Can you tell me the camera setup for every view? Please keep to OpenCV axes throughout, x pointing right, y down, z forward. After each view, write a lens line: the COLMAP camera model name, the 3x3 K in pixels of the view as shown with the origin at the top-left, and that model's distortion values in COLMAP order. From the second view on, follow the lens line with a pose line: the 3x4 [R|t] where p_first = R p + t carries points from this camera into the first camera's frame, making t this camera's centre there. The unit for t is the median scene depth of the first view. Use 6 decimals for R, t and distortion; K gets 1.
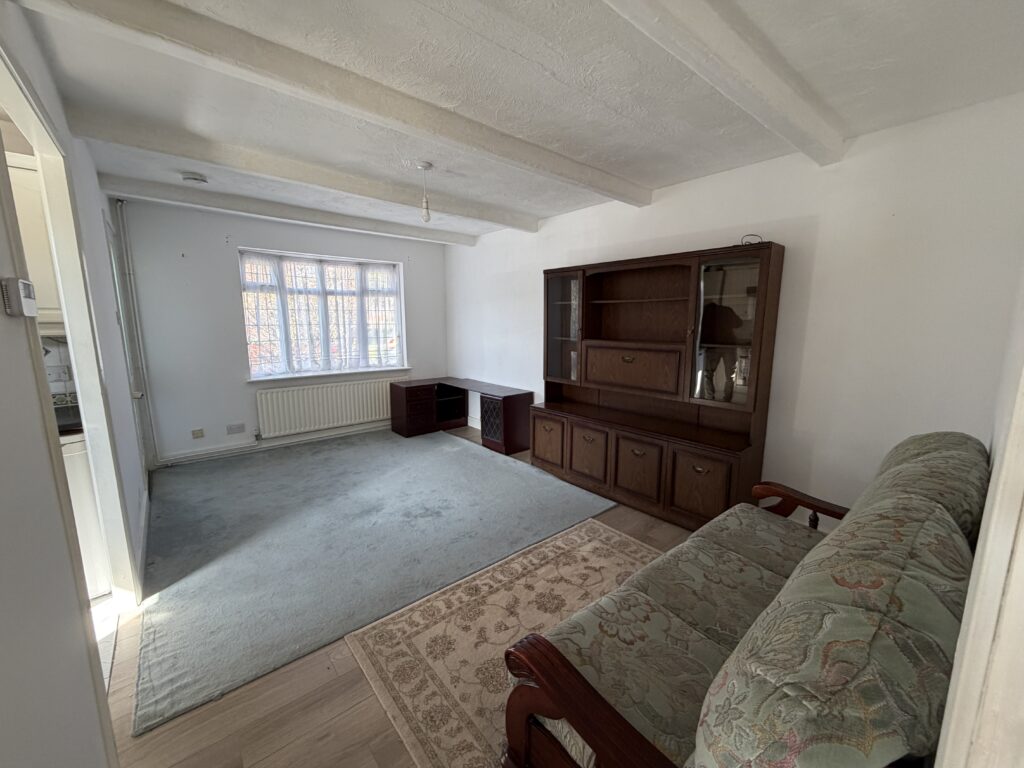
lens RADIAL K [[407.5, 0, 508.6], [0, 407.5, 384.0], [0, 0, 1]] dist [-0.000484, -0.000448]
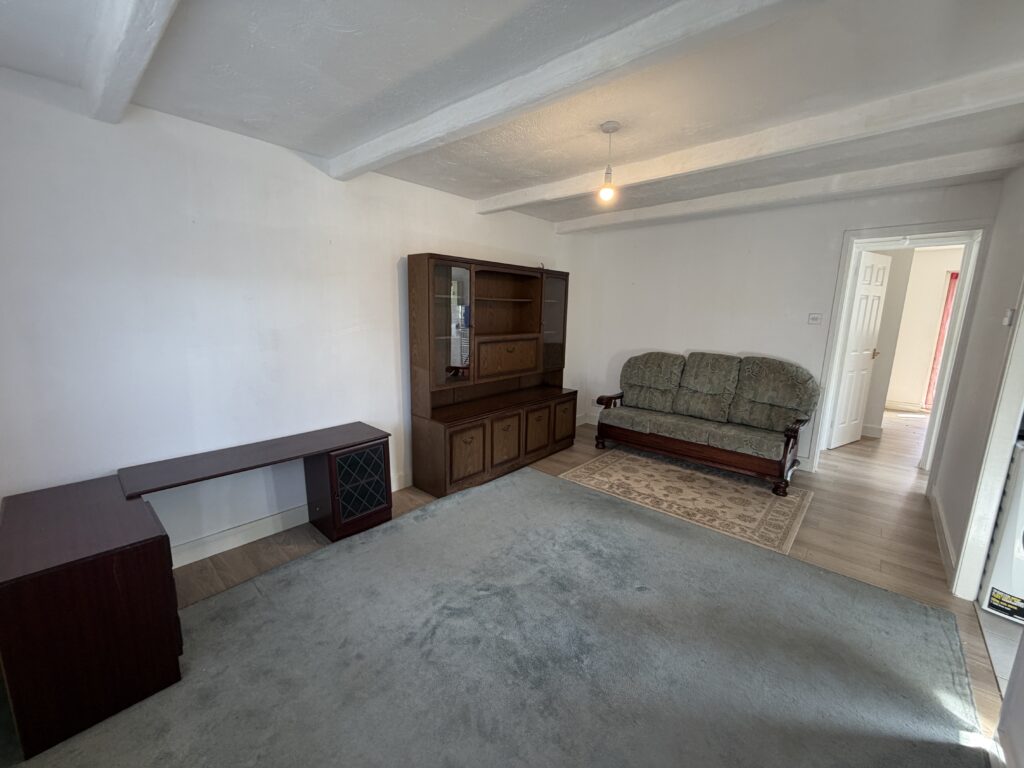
lens RADIAL K [[407.5, 0, 508.6], [0, 407.5, 384.0], [0, 0, 1]] dist [-0.000484, -0.000448]
pose [[-0.136400, -0.177563, 0.974611, -0.967928], [0.142905, 0.969989, 0.196721, -0.217266], [-0.980292, 0.166110, -0.106932, 1.266353]]
